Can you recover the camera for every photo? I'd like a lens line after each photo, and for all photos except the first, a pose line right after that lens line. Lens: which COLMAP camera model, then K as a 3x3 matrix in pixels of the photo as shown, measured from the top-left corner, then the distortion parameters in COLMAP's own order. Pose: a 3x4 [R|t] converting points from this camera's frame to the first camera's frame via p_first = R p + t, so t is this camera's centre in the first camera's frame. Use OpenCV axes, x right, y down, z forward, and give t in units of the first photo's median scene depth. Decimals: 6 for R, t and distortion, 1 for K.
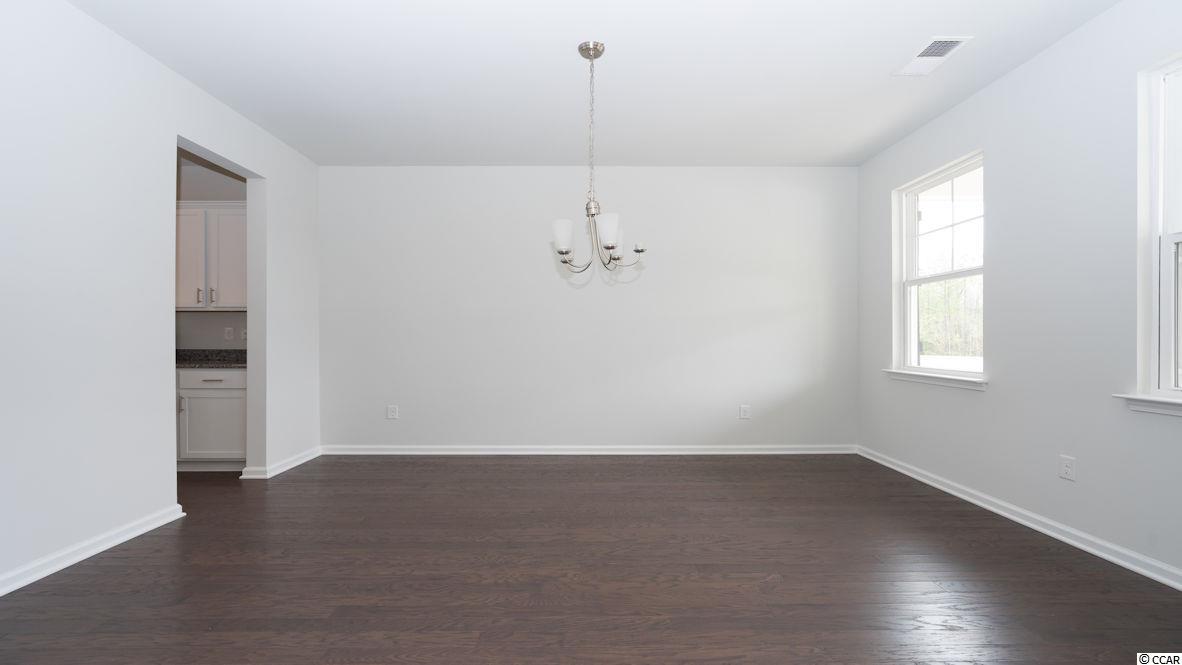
lens RADIAL K [[537.5, 0, 590.7], [0, 537.5, 336.6], [0, 0, 1]] dist [0.021282, 0.000072]
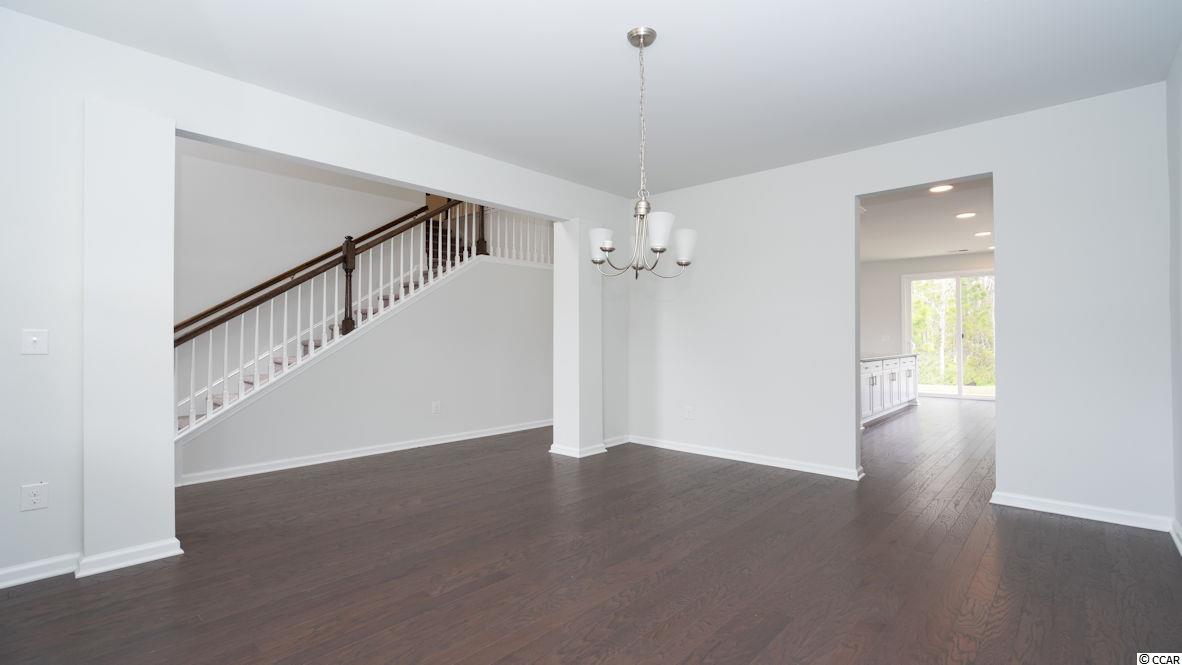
lens RADIAL K [[533.0, 0, 591.0], [0, 533.0, 332.5], [0, 0, 1]] dist [0.001250, 0.000152]
pose [[-0.686997, -0.008255, -0.726613, 0.693259], [-0.000470, 0.999940, -0.010917, -0.021168], [0.726660, -0.007158, -0.686960, 1.515080]]
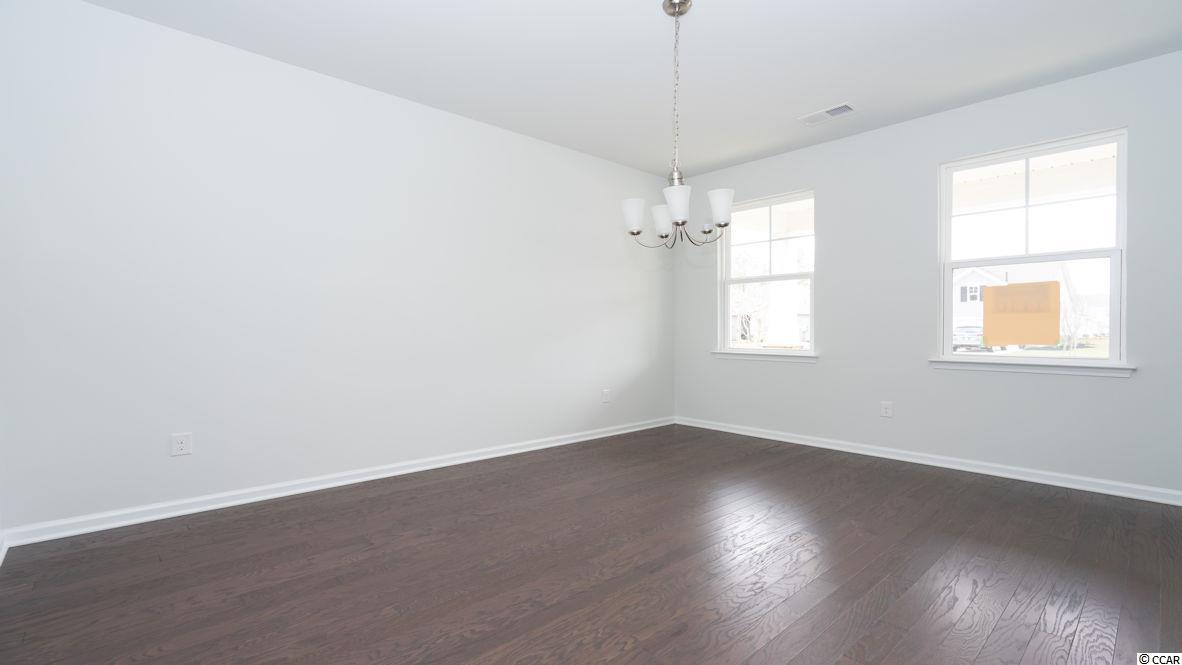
lens RADIAL K [[530.1, 0, 591.0], [0, 530.1, 332.5], [0, 0, 1]] dist [0.025521, 0.000154]
pose [[0.744390, -0.005445, 0.667723, -0.695103], [0.000552, 0.999971, 0.007539, 0.014023], [-0.667745, -0.005244, 0.744372, 0.411652]]
